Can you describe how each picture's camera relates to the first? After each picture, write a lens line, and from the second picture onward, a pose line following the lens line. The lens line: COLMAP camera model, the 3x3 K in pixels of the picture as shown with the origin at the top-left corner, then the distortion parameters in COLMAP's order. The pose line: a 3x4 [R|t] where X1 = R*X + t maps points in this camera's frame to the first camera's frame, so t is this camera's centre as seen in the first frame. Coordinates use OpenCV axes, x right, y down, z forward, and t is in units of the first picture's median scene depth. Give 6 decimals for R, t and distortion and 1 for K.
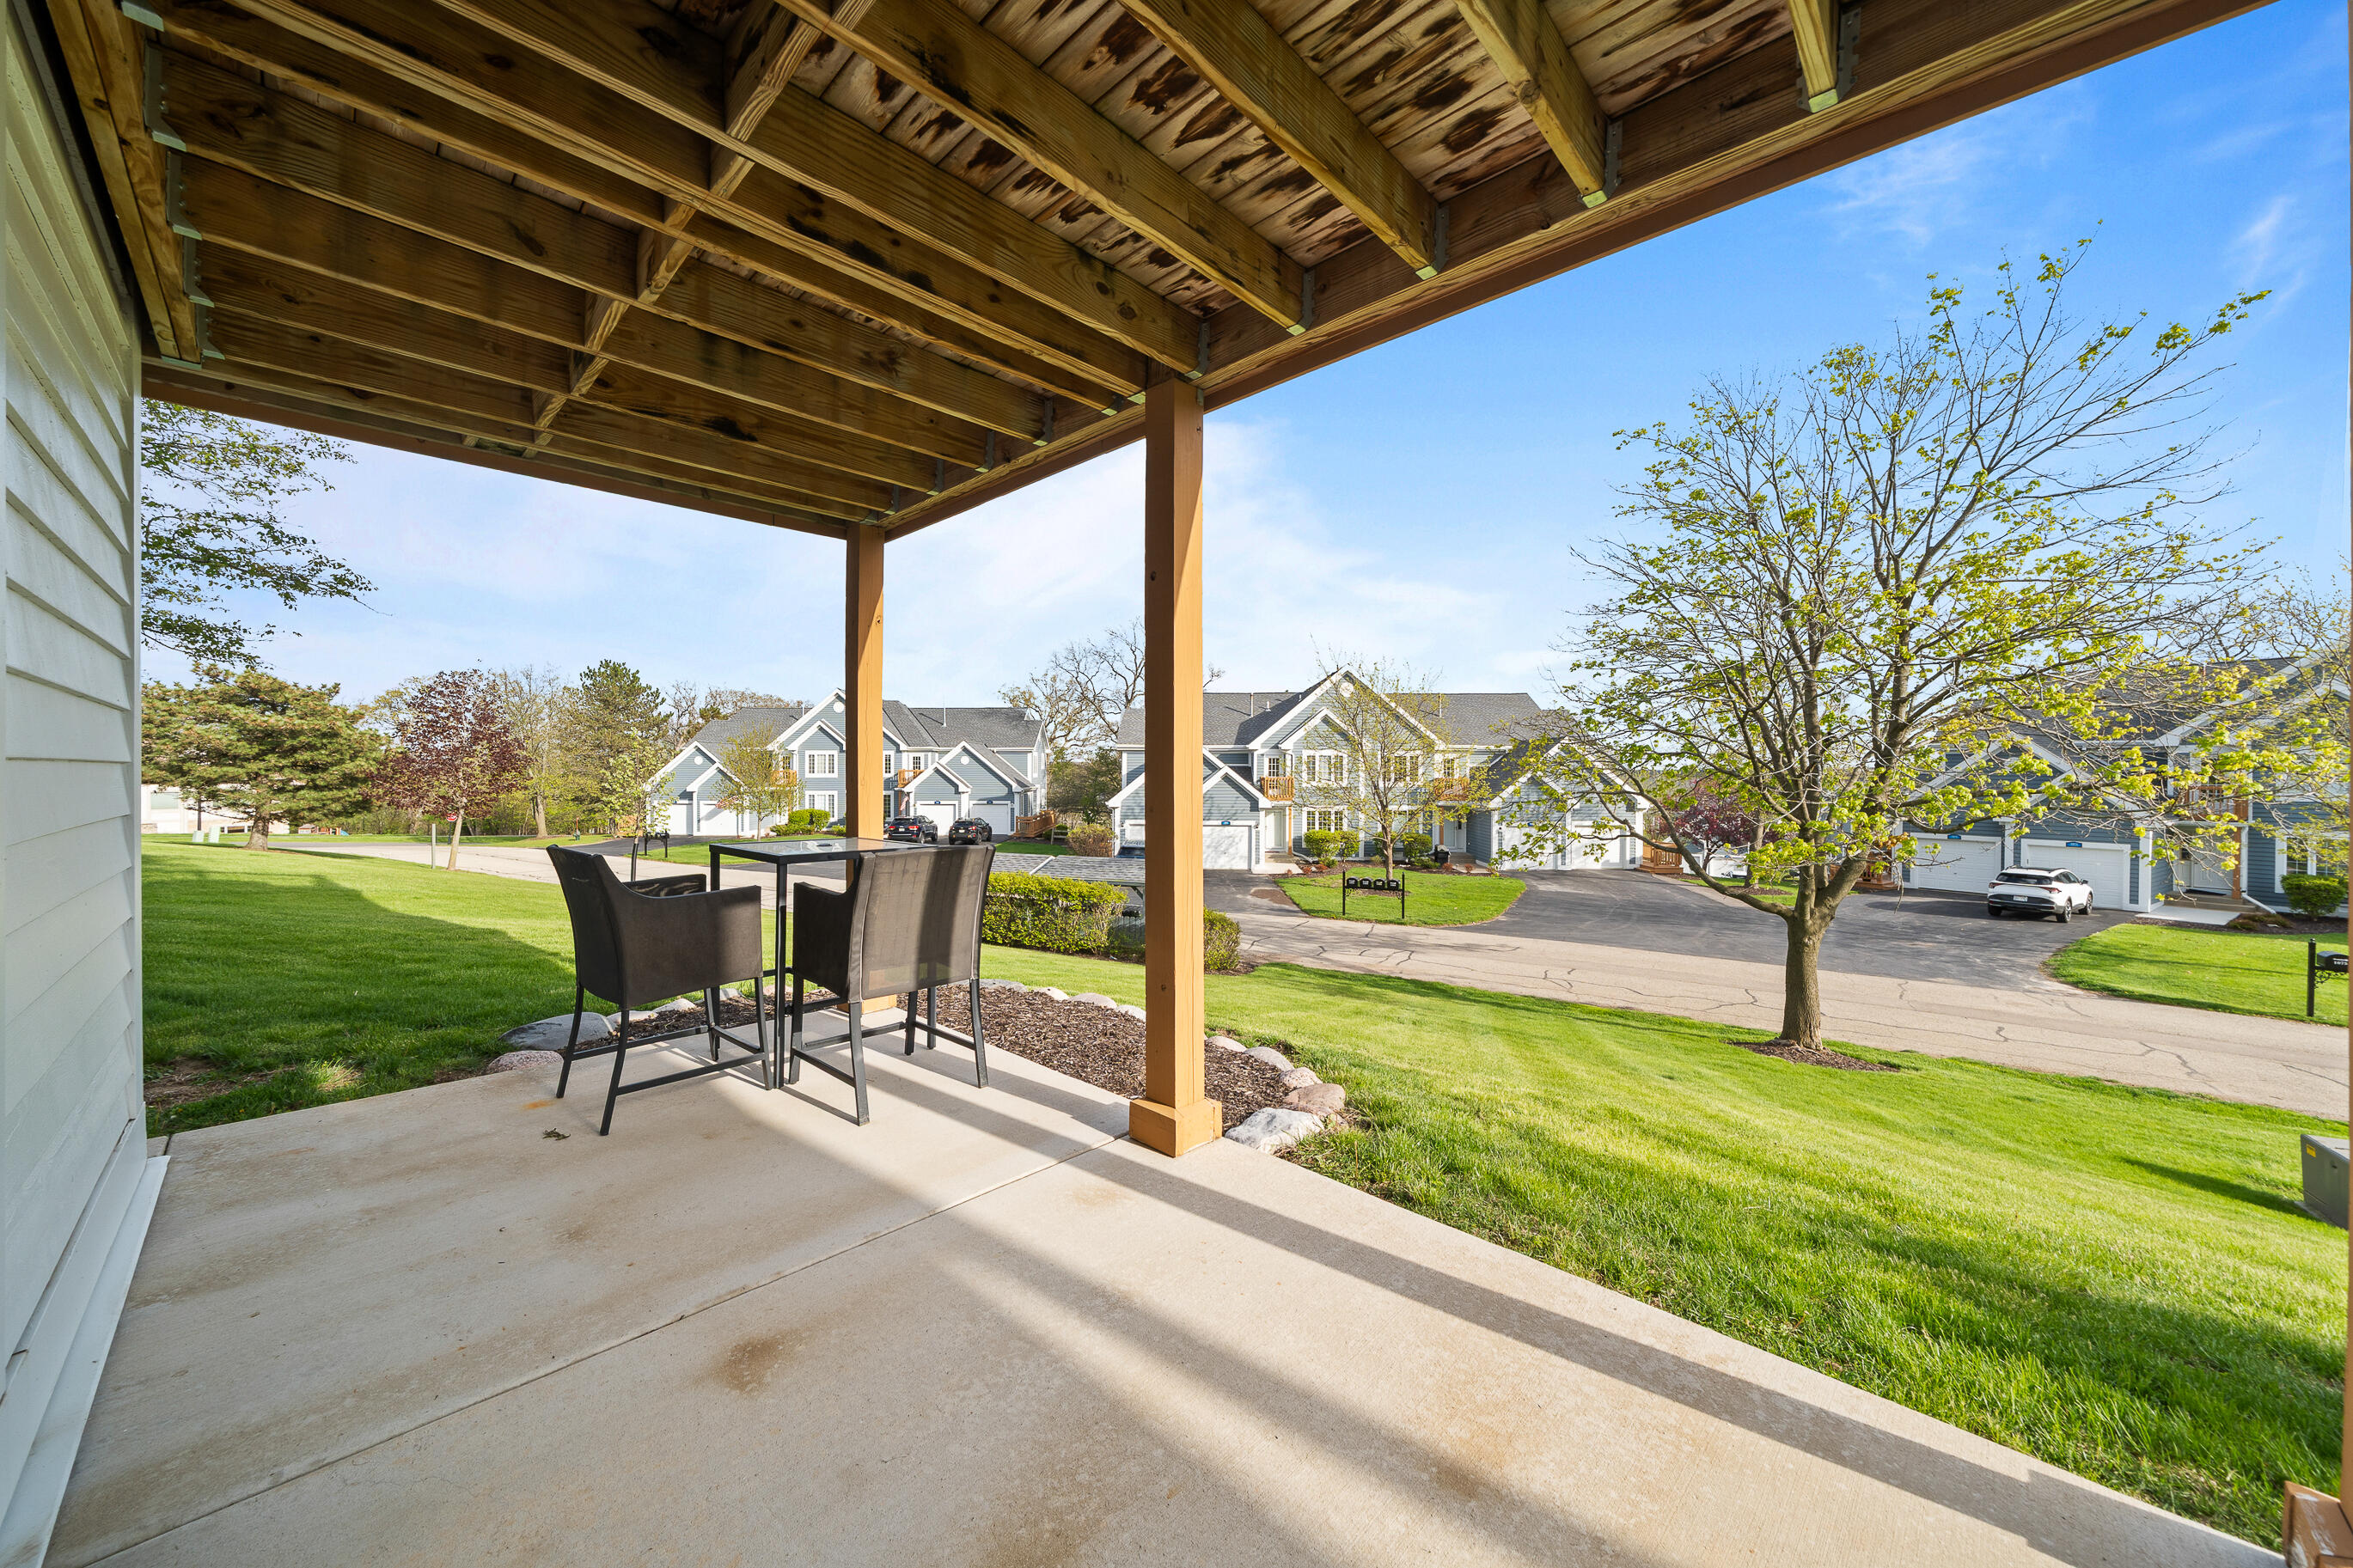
lens RADIAL K [[842.7, 0, 1138.0], [0, 842.7, 765.3], [0, 0, 1]] dist [-0.000553, -0.000016]
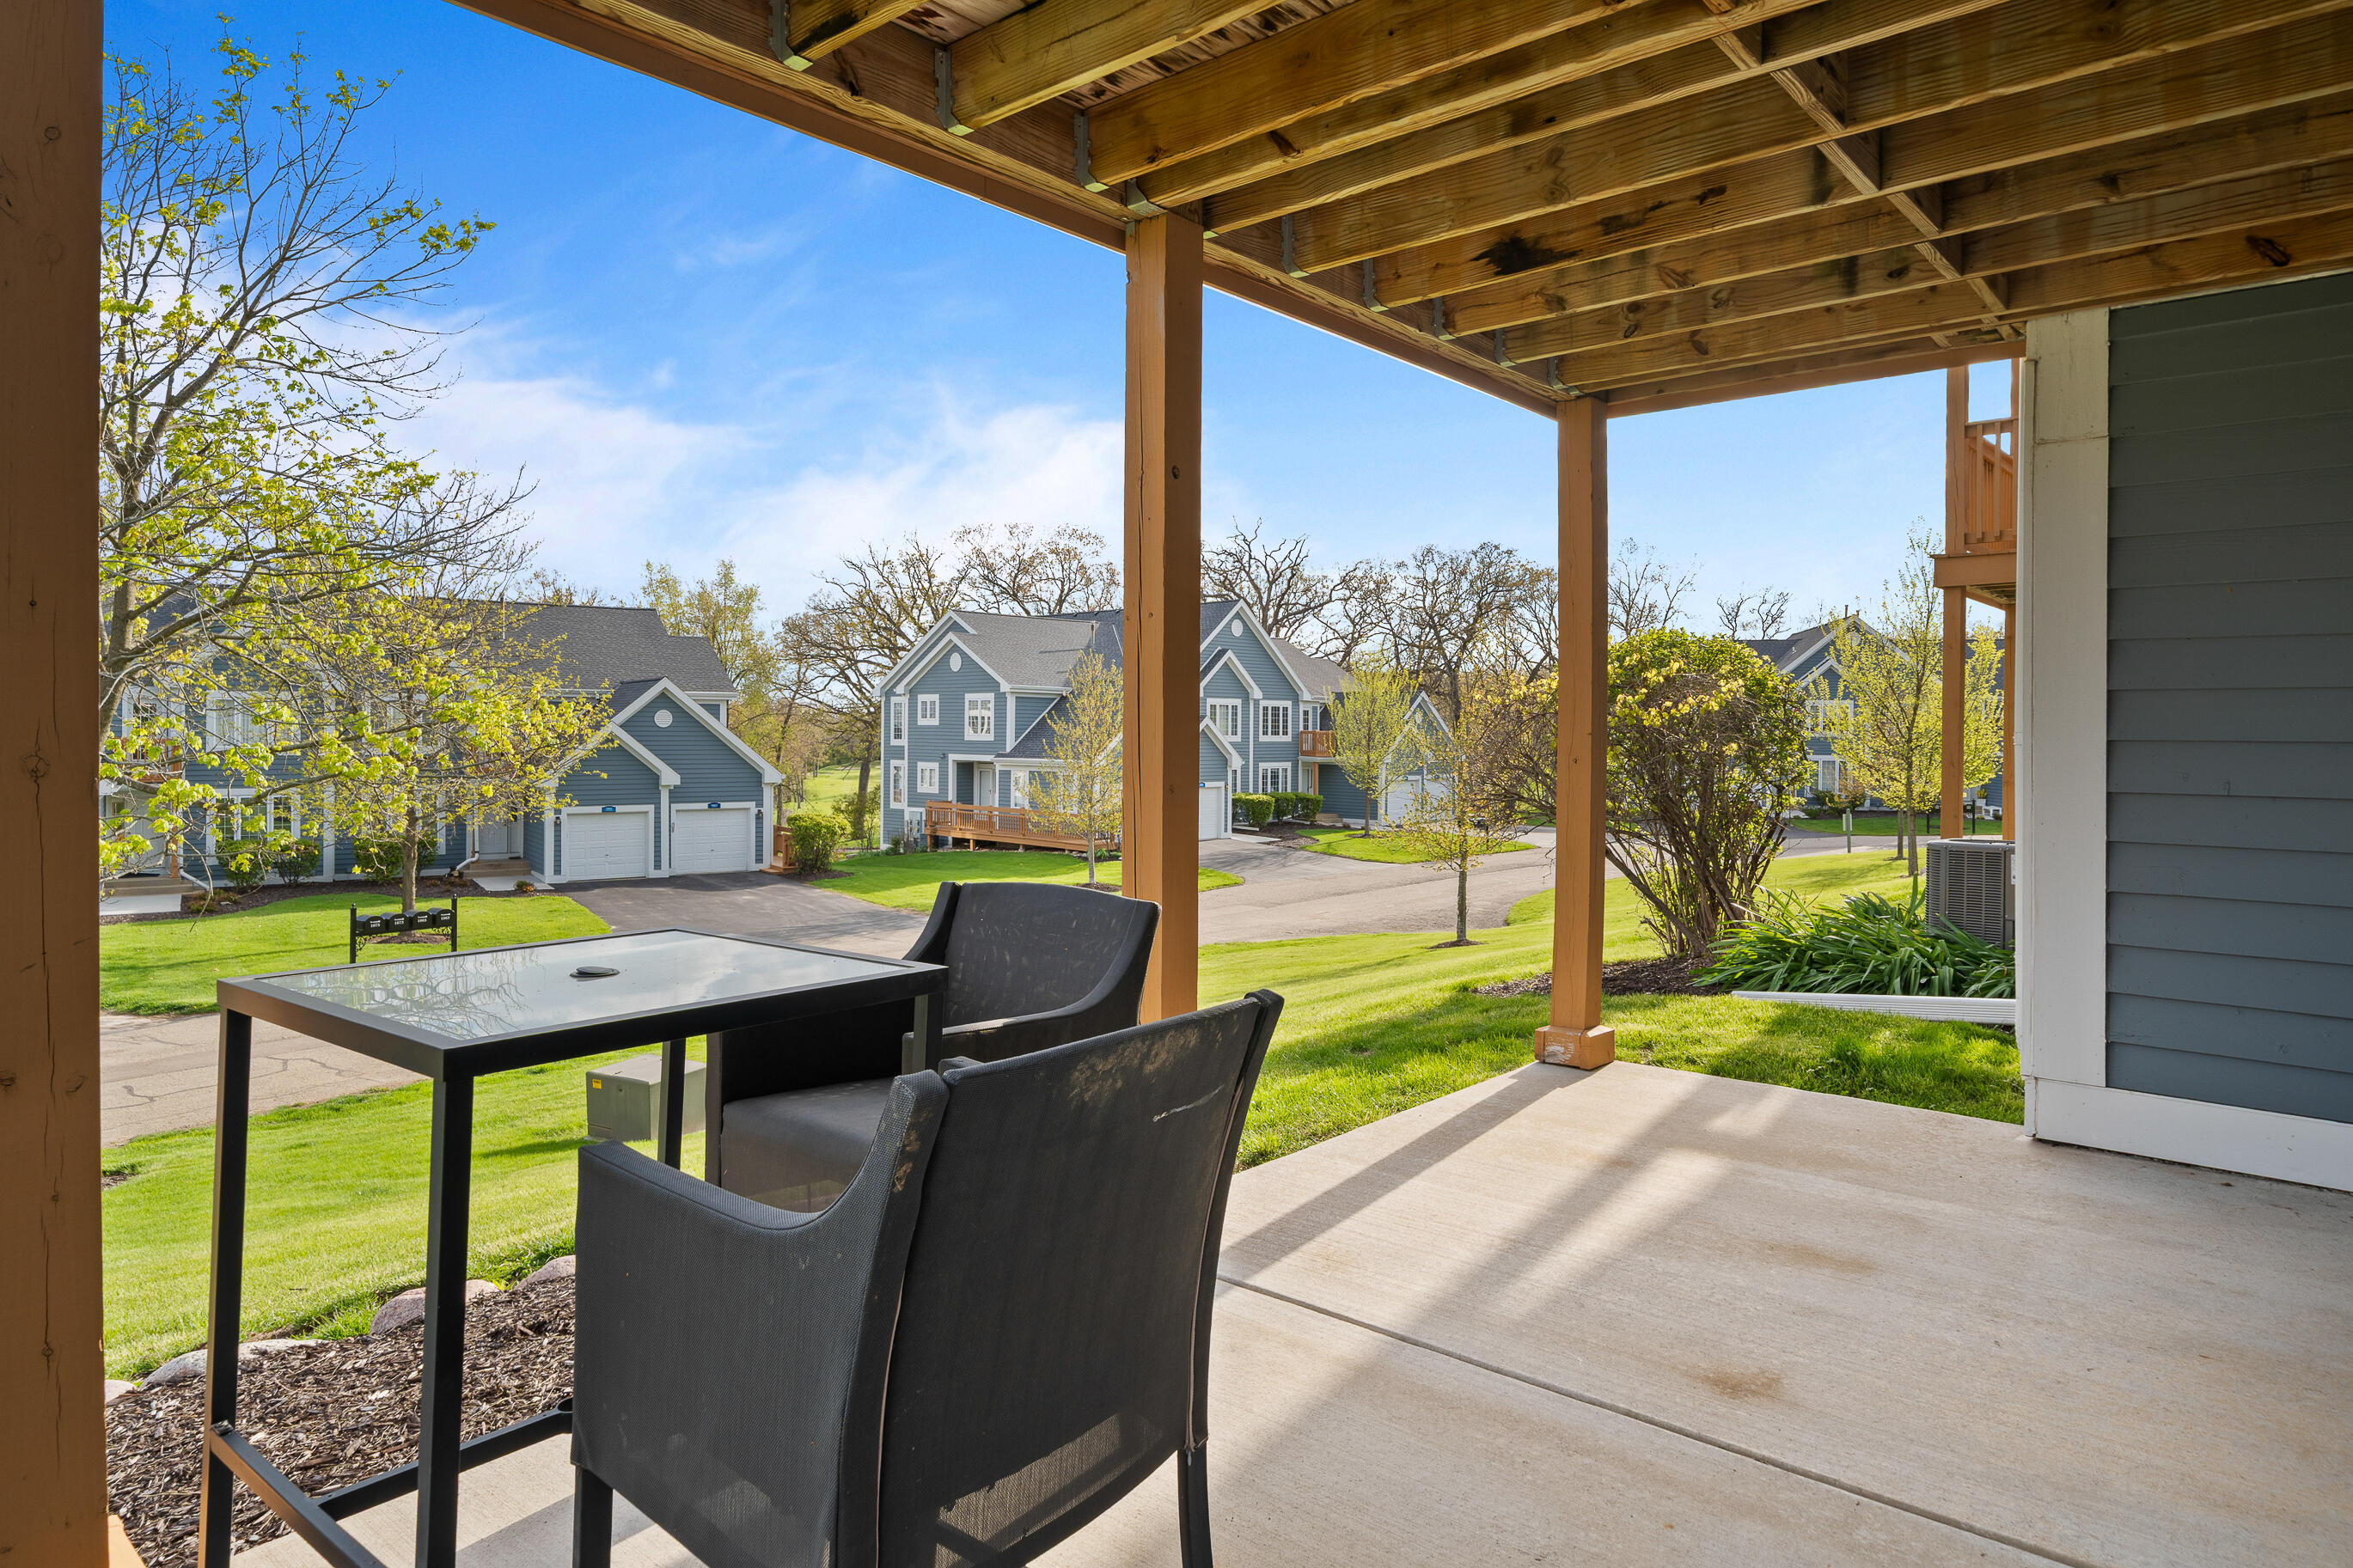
lens RADIAL K [[1383.0, 0, 1170.1], [0, 1383.0, 749.8], [0, 0, 1]] dist [-0.039473, -0.000207]
pose [[-0.064601, -0.009378, 0.997867, -1.356509], [-0.011961, 0.999891, 0.008623, 0.010703], [-0.997839, -0.011379, -0.064706, 1.238680]]
